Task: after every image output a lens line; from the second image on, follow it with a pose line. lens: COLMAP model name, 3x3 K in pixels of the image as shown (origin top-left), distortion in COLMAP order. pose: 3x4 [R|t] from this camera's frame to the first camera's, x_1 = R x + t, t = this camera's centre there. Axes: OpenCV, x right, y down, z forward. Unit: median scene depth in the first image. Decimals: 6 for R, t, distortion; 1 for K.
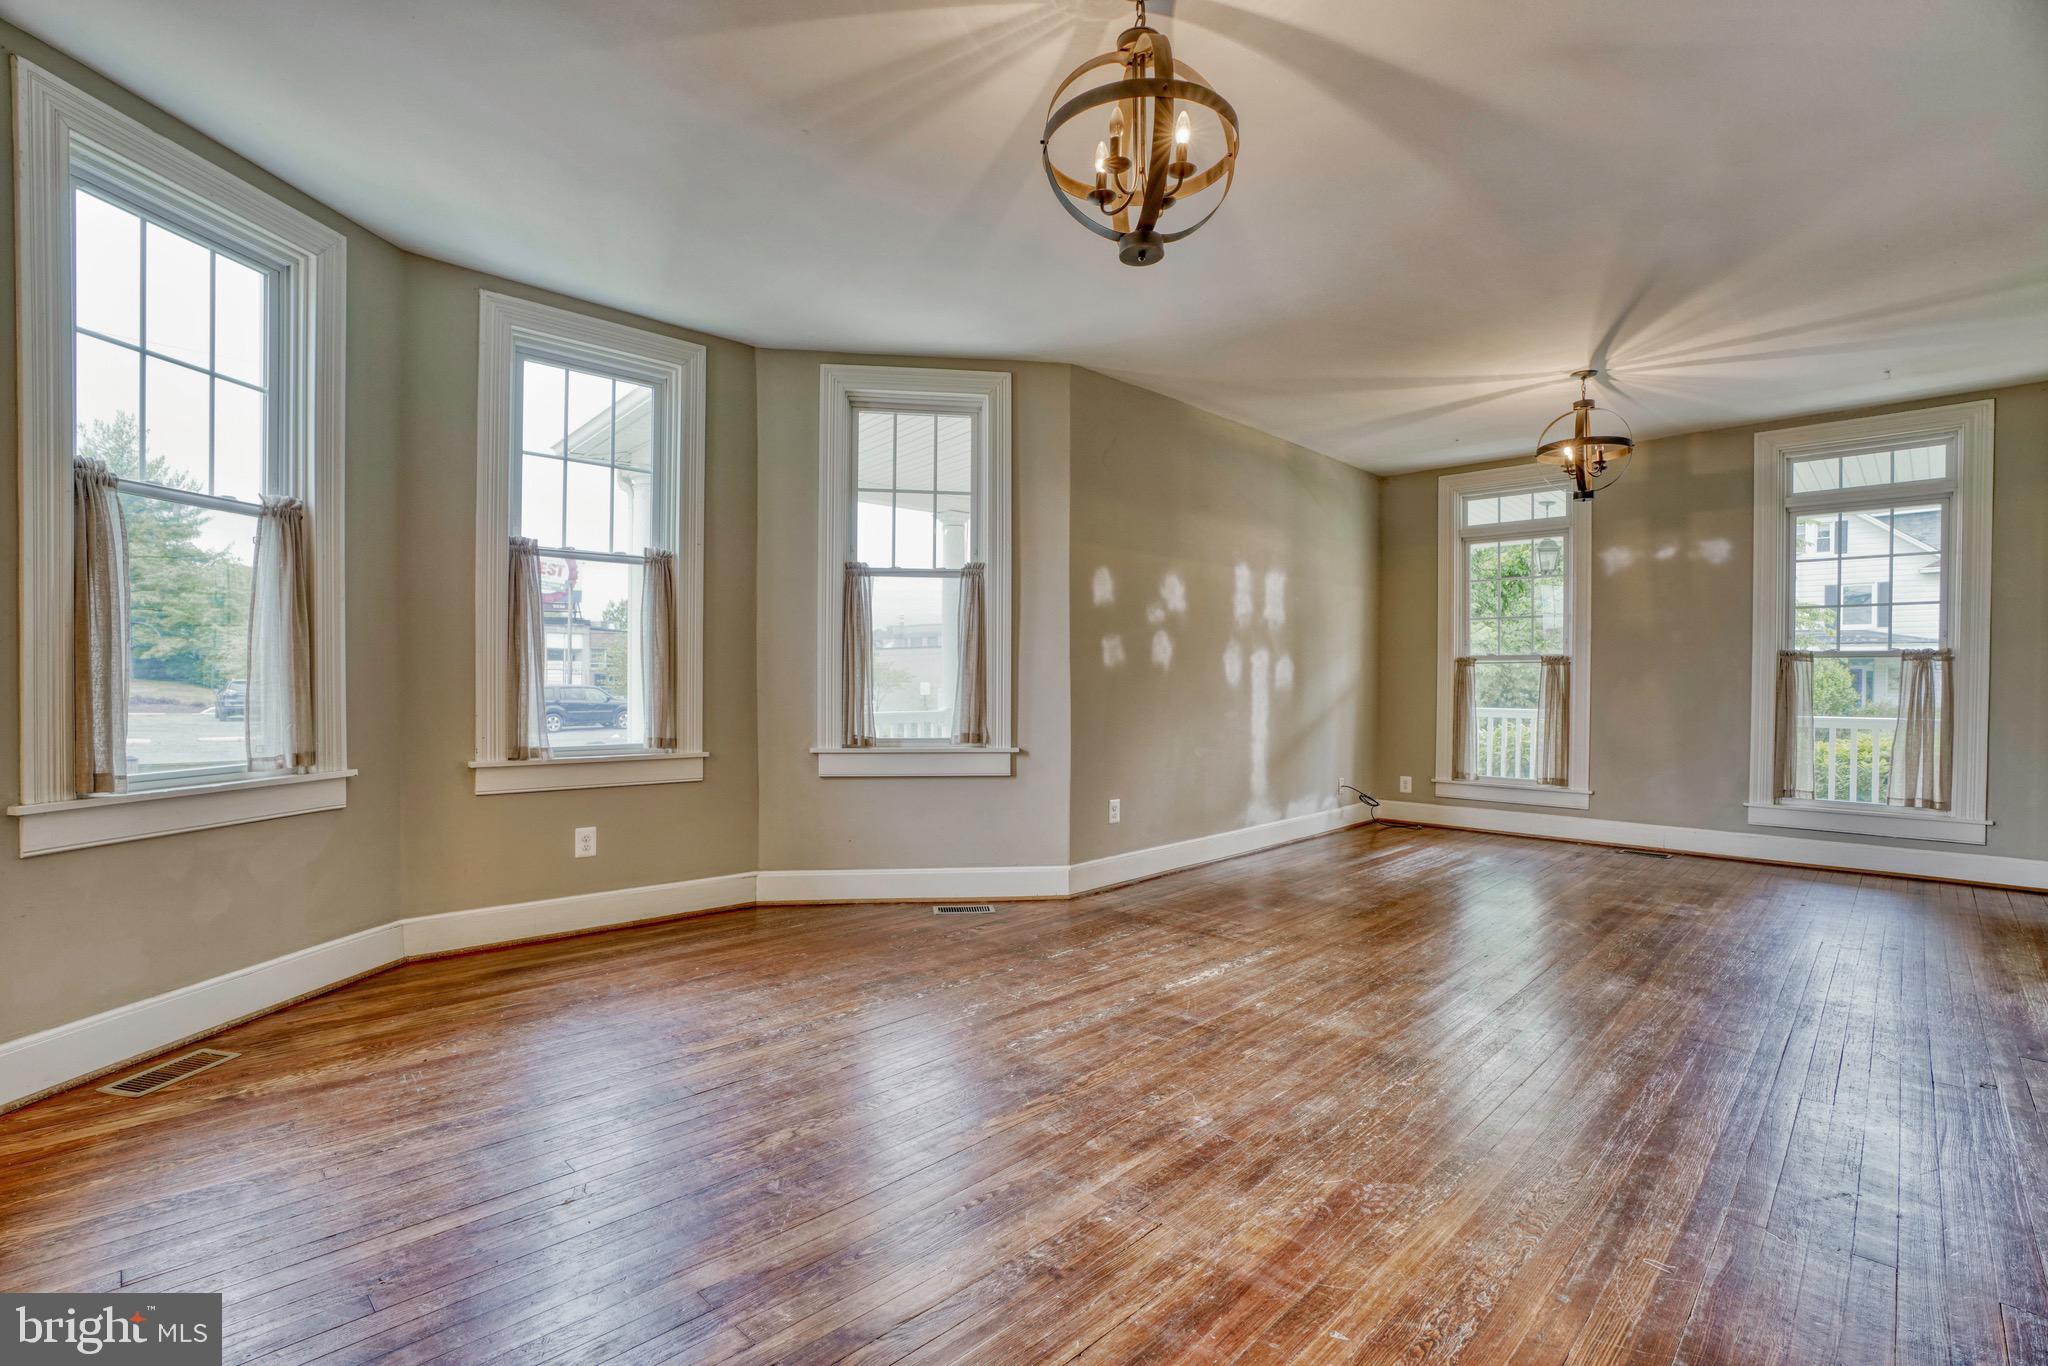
lens RADIAL K [[958.3, 0, 1020.0], [0, 958.3, 709.8], [0, 0, 1]] dist [-0.069285, 0.029253]
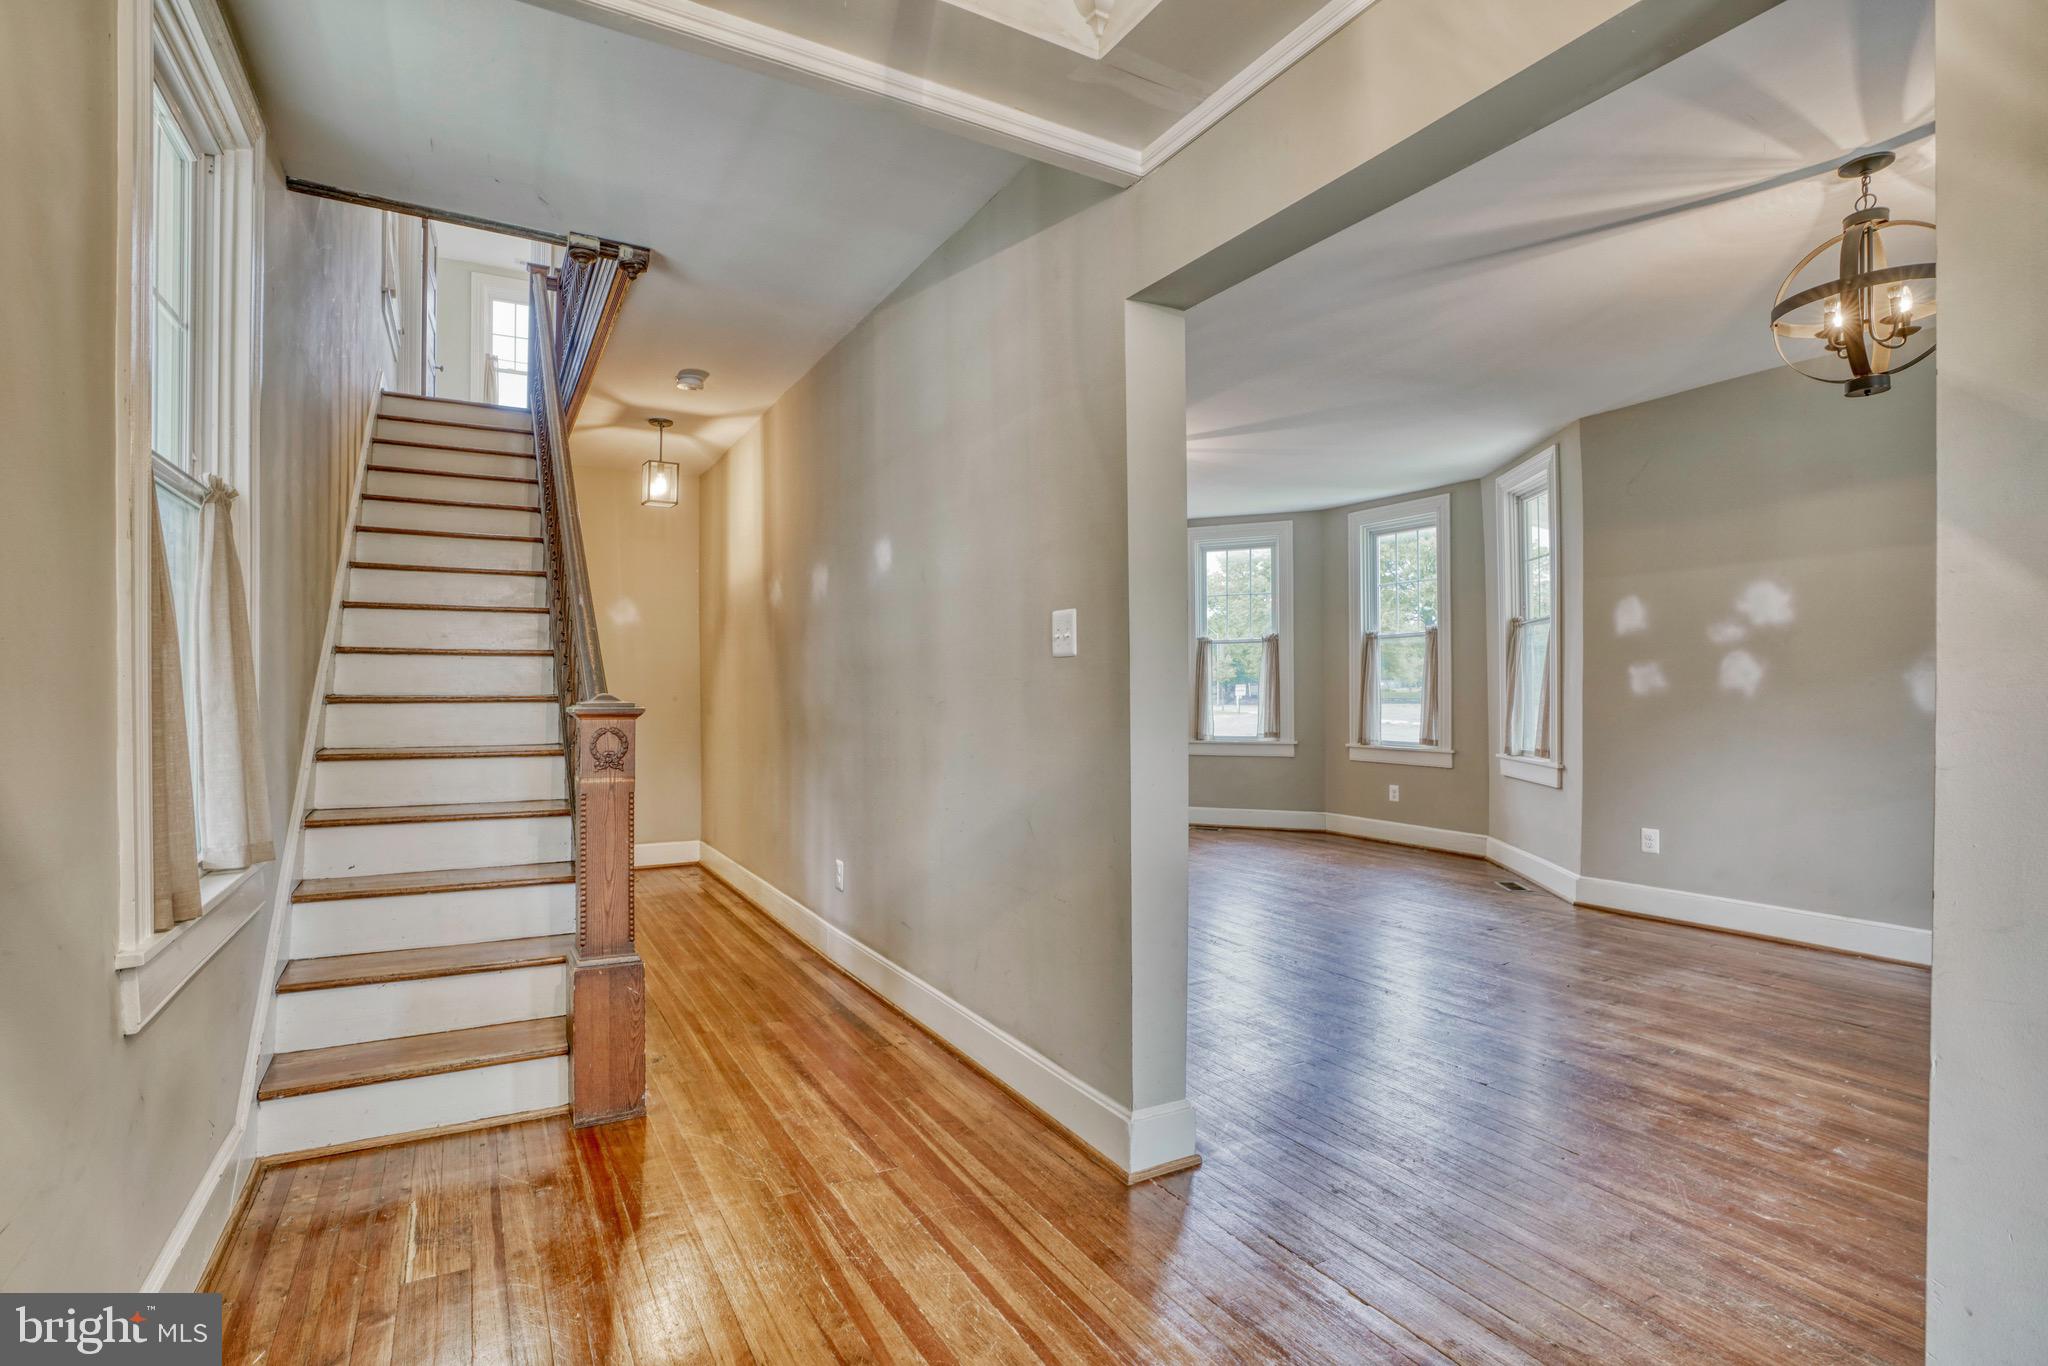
lens RADIAL K [[994.8, 0, 1024.0], [0, 994.8, 683.0], [0, 0, 1]] dist [-0.000184, 0.000007]
pose [[-0.265287, -0.008912, -0.964128, 1.305545], [-0.020623, 0.999781, -0.003567, -0.041248], [0.963949, 0.018937, -0.265413, 0.682149]]
